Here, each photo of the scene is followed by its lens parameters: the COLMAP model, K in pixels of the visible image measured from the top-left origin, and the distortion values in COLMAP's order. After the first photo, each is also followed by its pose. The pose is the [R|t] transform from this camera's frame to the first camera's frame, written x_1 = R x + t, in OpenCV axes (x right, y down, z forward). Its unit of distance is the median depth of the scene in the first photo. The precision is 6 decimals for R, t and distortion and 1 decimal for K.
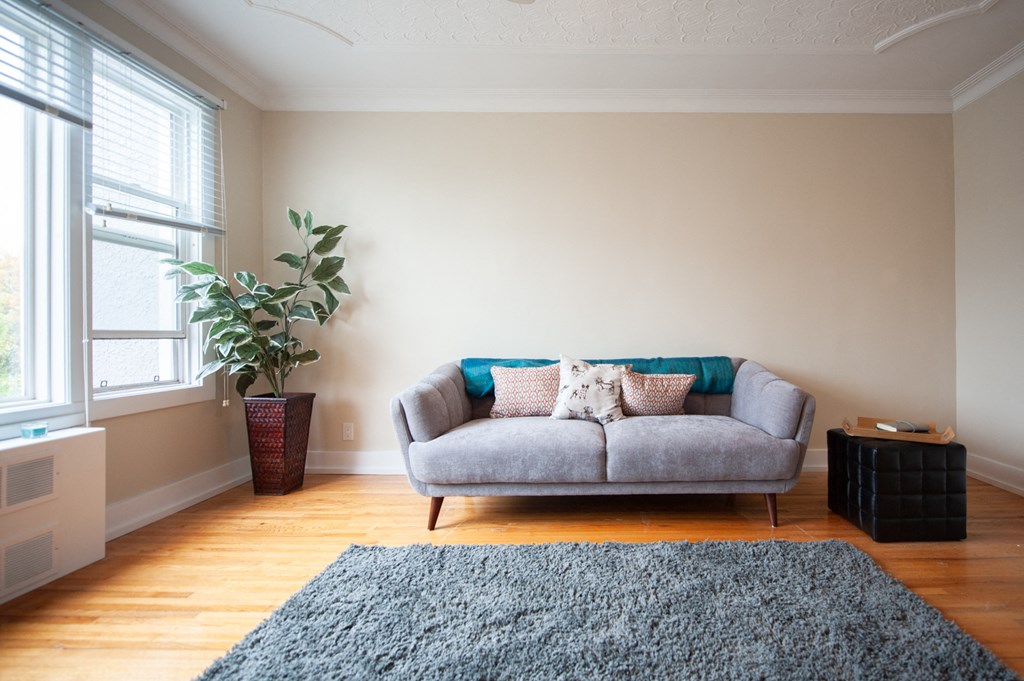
lens RADIAL K [[465.2, 0, 590.7], [0, 465.2, 336.1], [0, 0, 1]] dist [-0.000319, -0.000896]
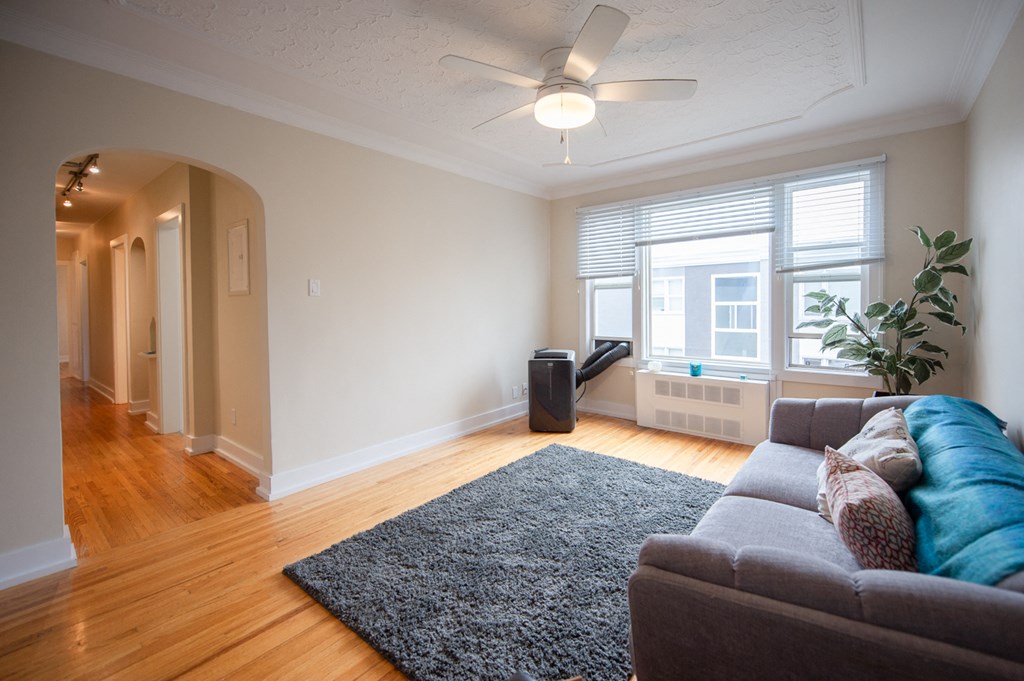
lens RADIAL K [[436.4, 0, 543.4], [0, 436.4, 315.7], [0, 0, 1]] dist [0.002438, 0.000016]
pose [[-0.607618, 0.031599, -0.793600, 0.783241], [0.008946, 0.999417, 0.032945, -0.126407], [0.794179, 0.012918, -0.607547, 1.064634]]
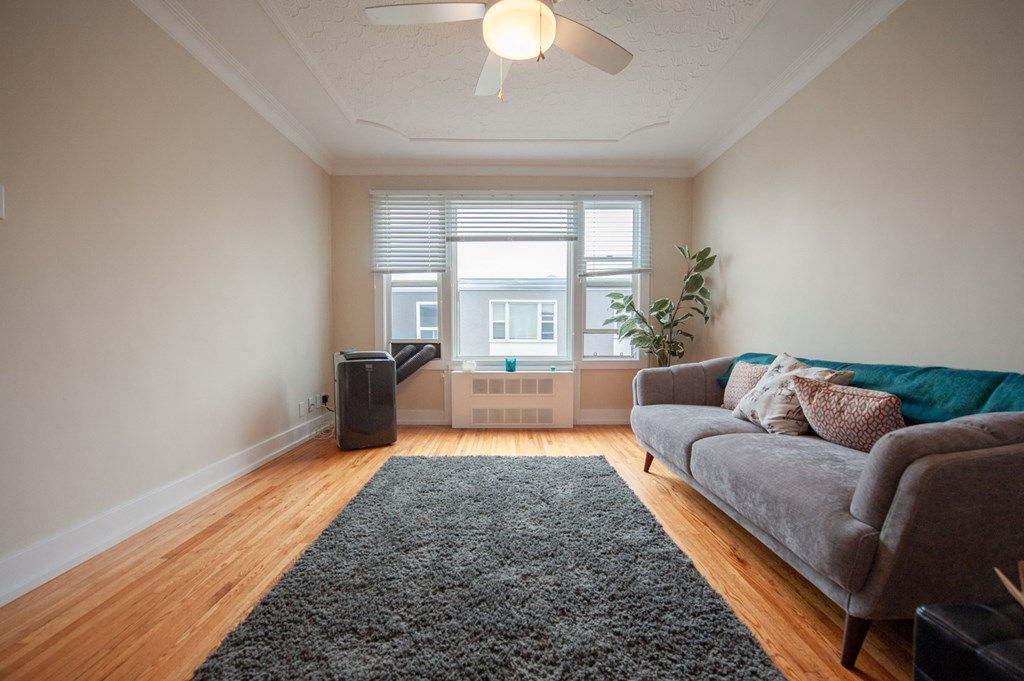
lens RADIAL K [[417.4, 0, 516.7], [0, 417.4, 357.7], [0, 0, 1]] dist [-0.017225, 0.006921]
pose [[0.020222, 0.058421, -0.998087, 0.773378], [-0.004556, 0.998286, 0.058341, 0.006325], [0.999785, 0.003367, 0.020453, 0.524115]]
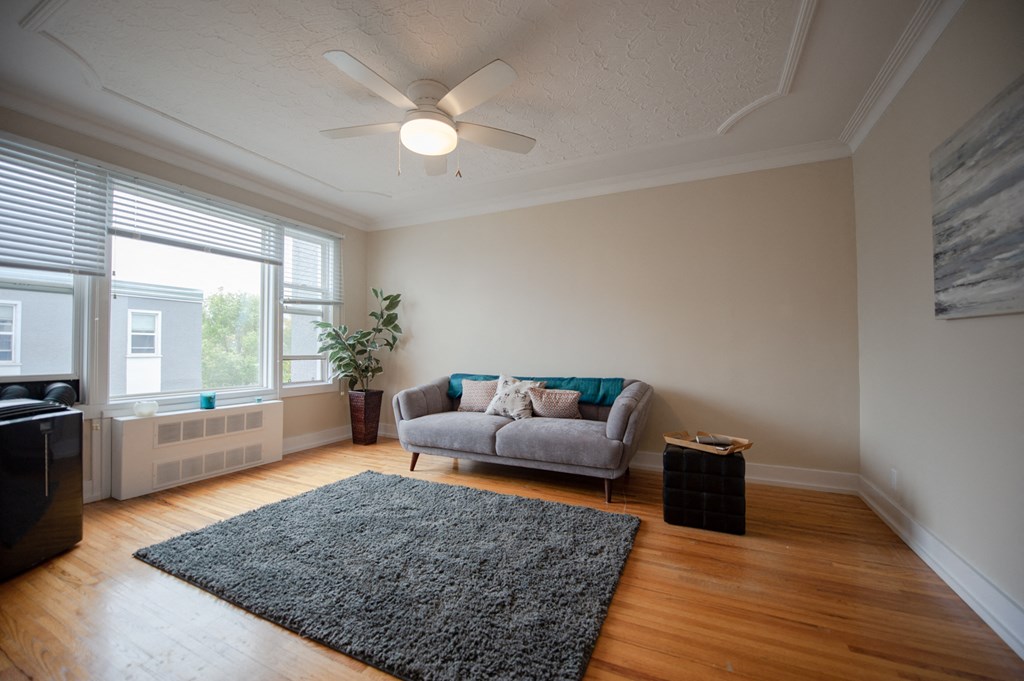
lens RADIAL K [[407.2, 0, 505.5], [0, 407.2, 343.2], [0, 0, 1]] dist [-0.002500, -0.000400]
pose [[0.894895, -0.003533, -0.446263, 0.591220], [-0.005446, 0.999808, -0.018838, -0.035786], [0.446244, 0.019288, 0.894703, -0.203938]]
